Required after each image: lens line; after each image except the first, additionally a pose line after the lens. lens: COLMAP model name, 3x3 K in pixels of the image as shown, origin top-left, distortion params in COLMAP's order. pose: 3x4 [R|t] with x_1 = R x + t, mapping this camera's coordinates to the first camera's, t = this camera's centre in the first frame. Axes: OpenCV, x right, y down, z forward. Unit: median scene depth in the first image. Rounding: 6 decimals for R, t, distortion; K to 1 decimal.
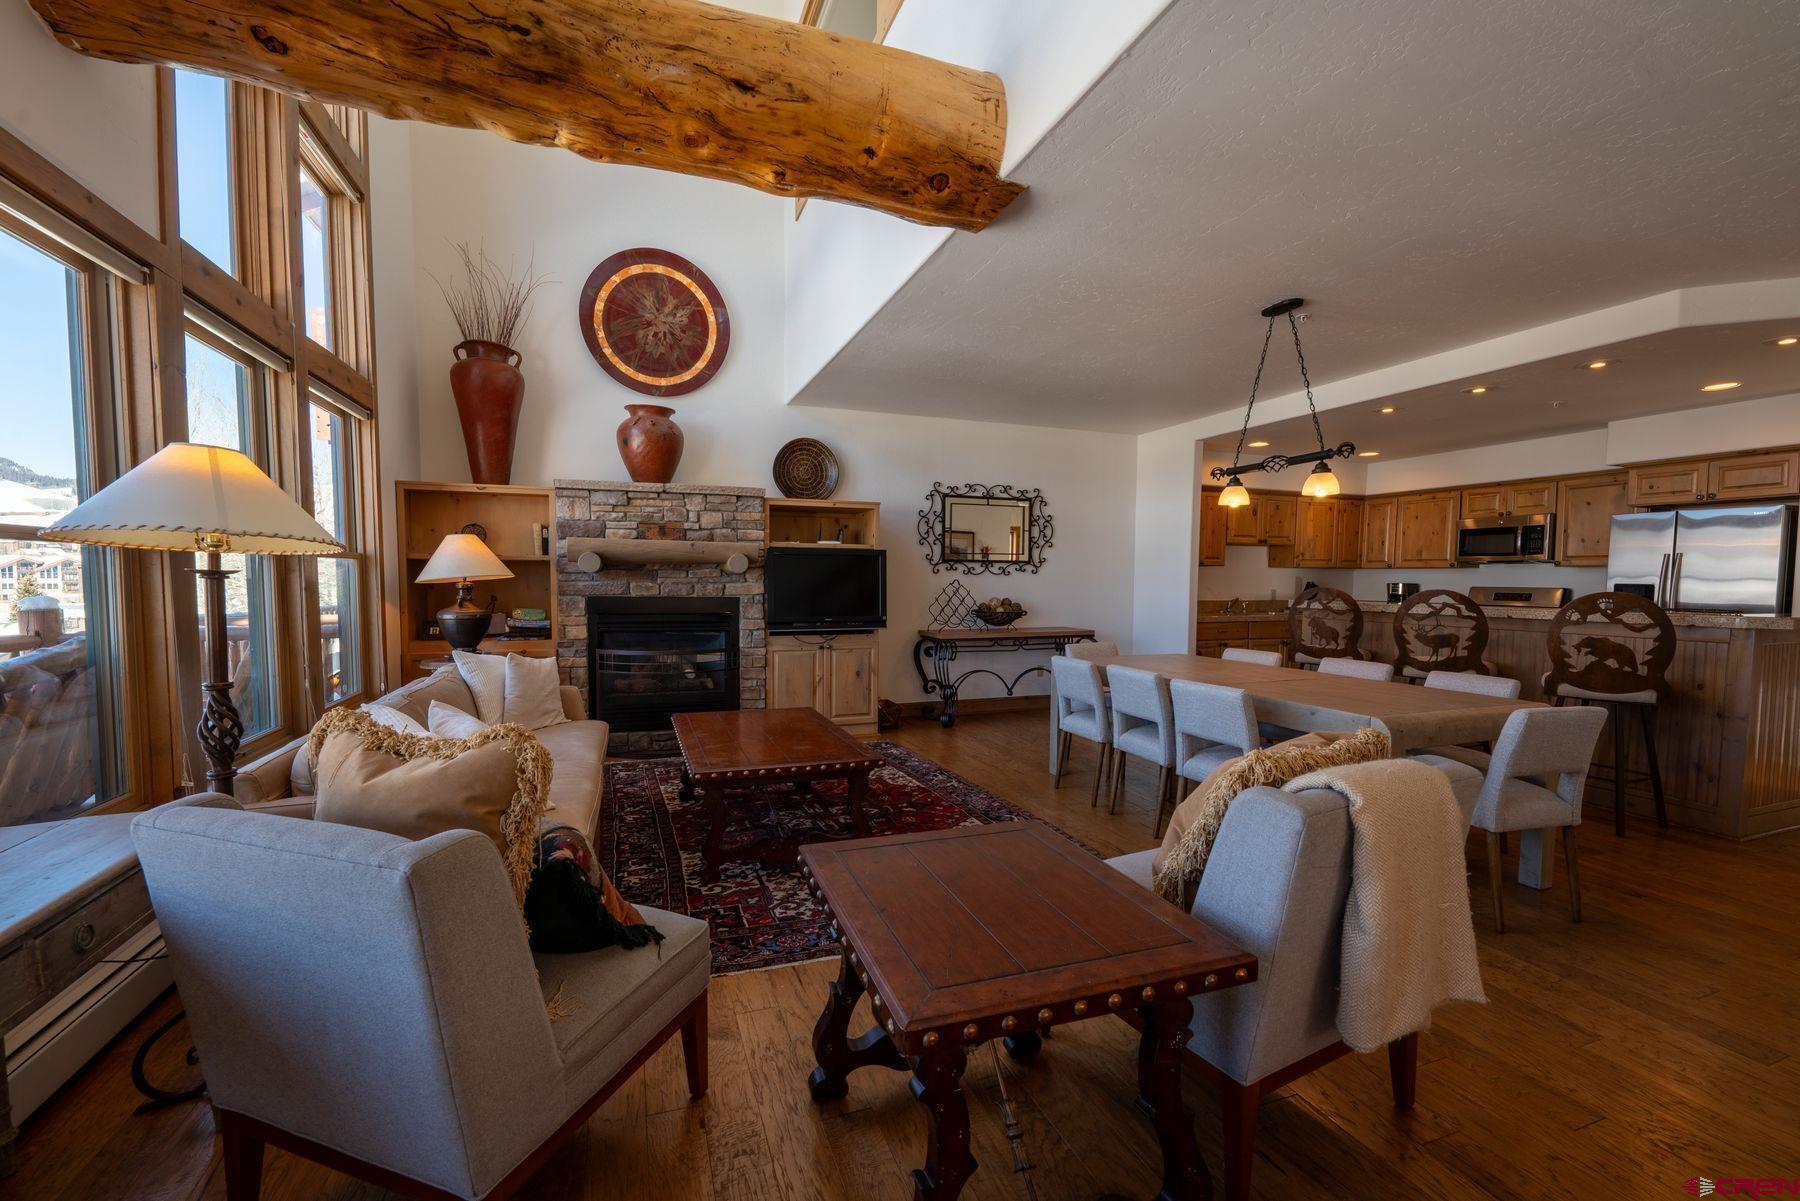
lens RADIAL K [[724.2, 0, 896.0], [0, 724.2, 590.5], [0, 0, 1]] dist [-0.000090, -0.000014]
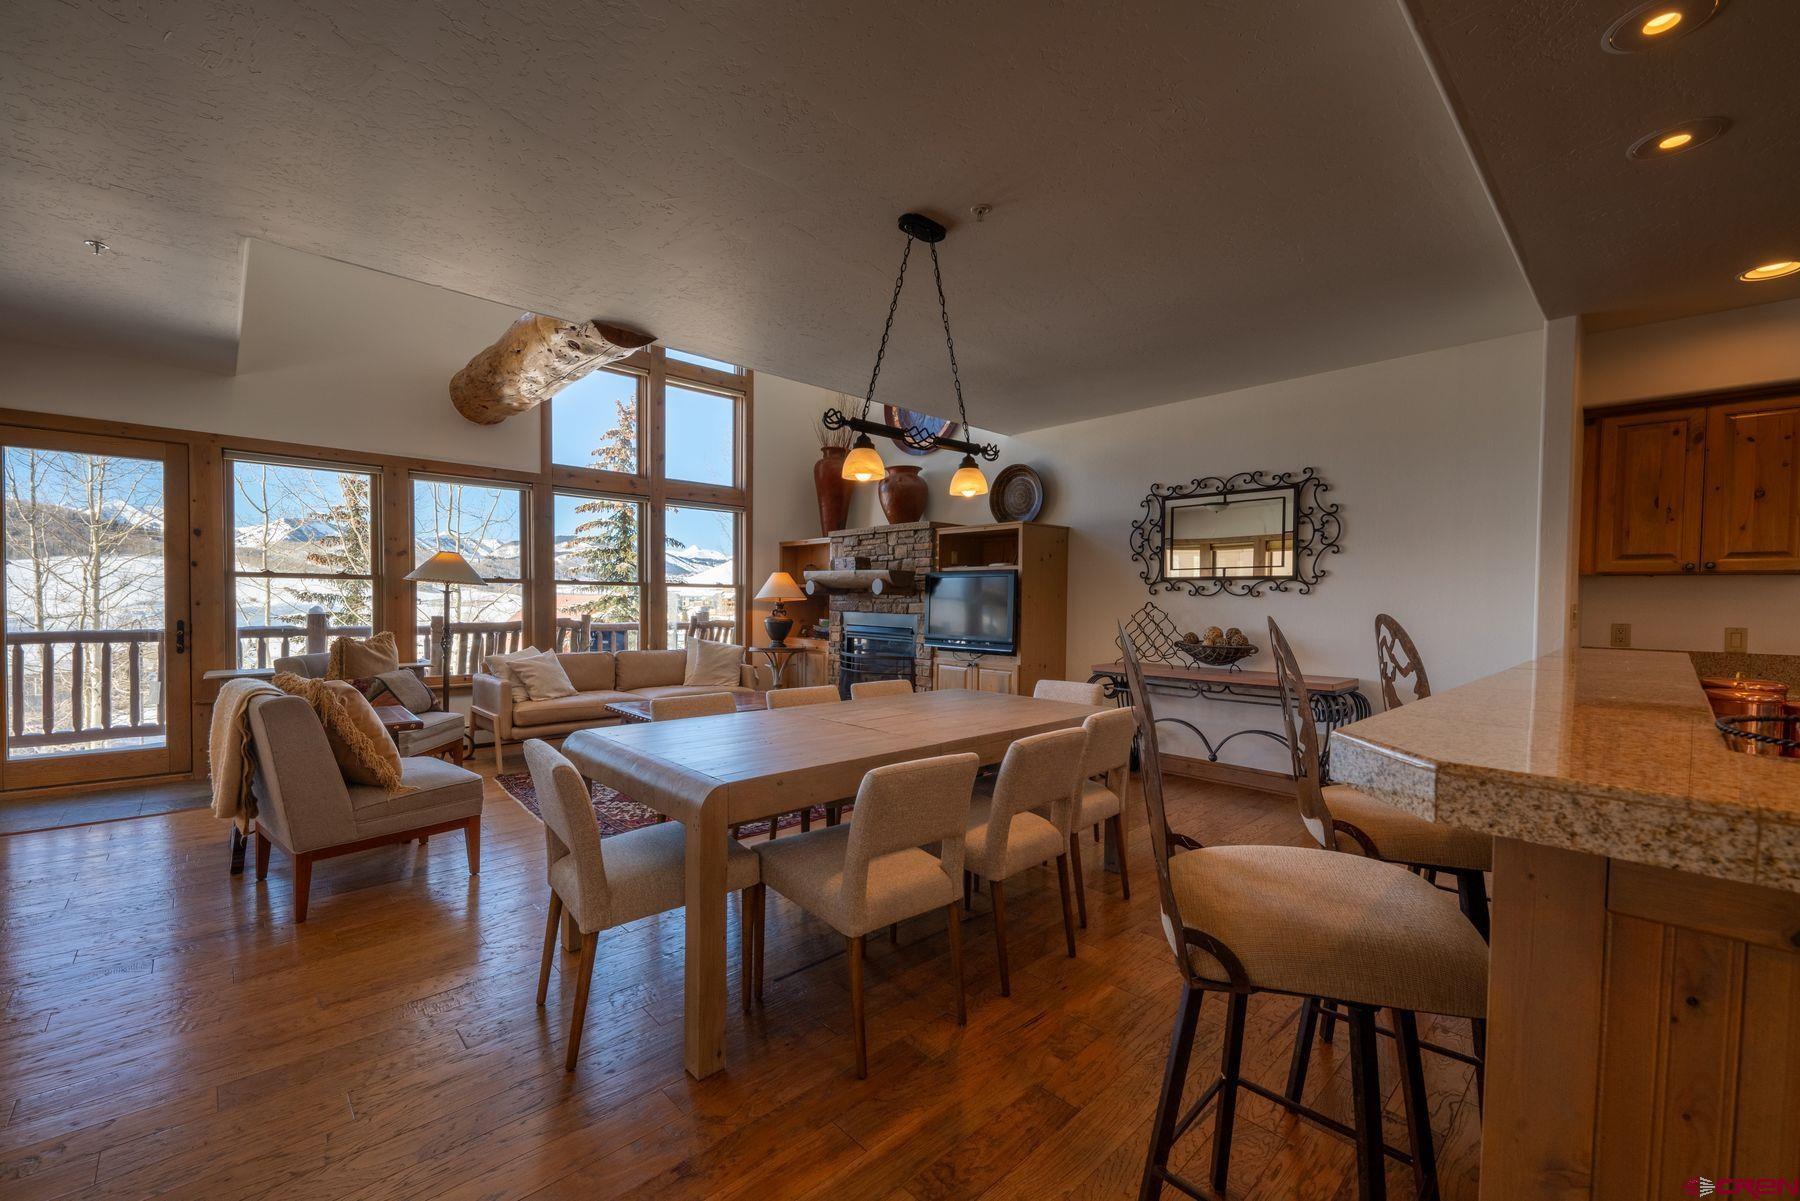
lens RADIAL K [[724.2, 0, 901.3], [0, 724.2, 609.9], [0, 0, 1]] dist [-0.000090, -0.000014]
pose [[0.387655, 0.012238, -0.921723, 0.686483], [-0.024837, 0.999688, 0.002827, -0.001592], [0.921470, 0.021797, 0.387838, 0.408491]]
